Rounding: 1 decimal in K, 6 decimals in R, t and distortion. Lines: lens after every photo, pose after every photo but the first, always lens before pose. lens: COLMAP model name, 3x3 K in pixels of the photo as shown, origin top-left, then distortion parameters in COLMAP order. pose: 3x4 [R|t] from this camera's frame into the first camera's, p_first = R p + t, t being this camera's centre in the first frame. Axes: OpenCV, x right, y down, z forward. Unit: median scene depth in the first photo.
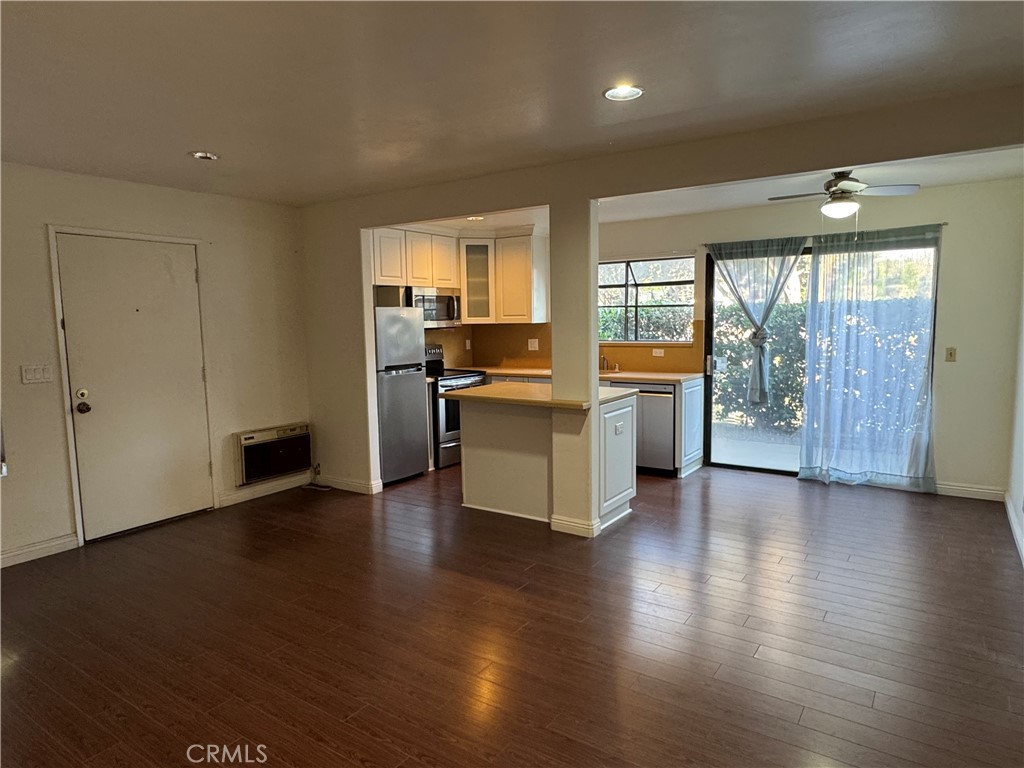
lens RADIAL K [[640.7, 0, 509.7], [0, 640.7, 386.2], [0, 0, 1]] dist [-0.003796, 0.001656]
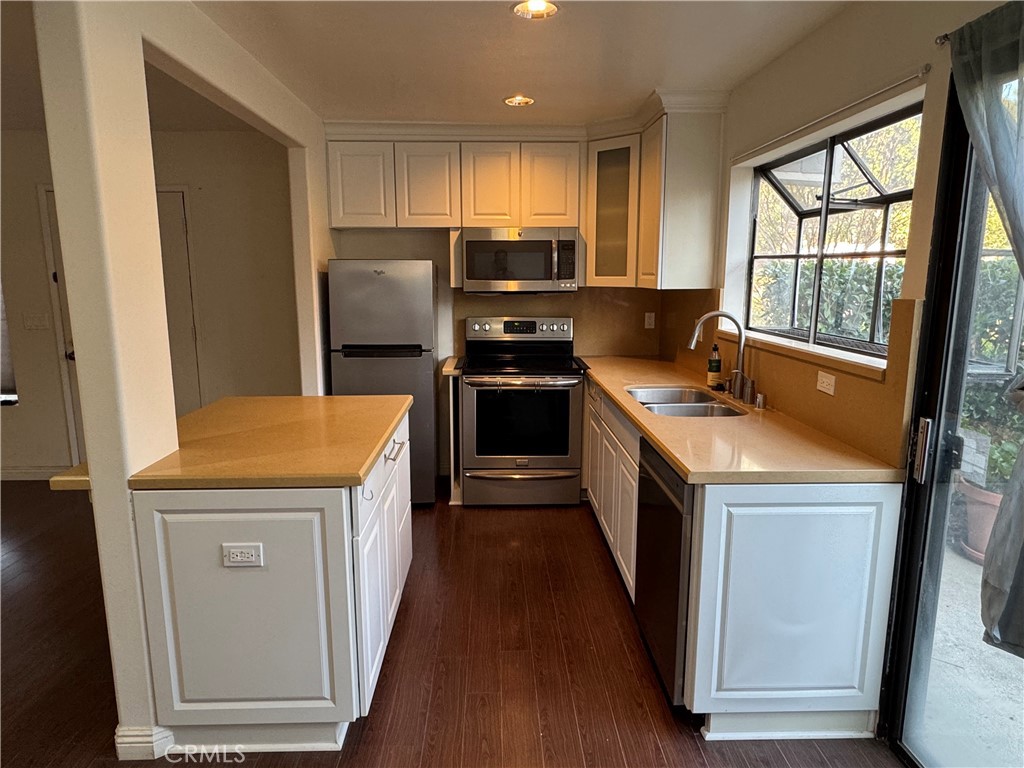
lens RADIAL K [[640.7, 0, 513.8], [0, 640.7, 385.1], [0, 0, 1]] dist [-0.003796, 0.001656]
pose [[0.584610, 0.155531, -0.796267, 0.488202], [-0.094575, 0.987826, 0.123511, -0.092746], [0.805784, 0.003101, 0.592202, 0.739864]]
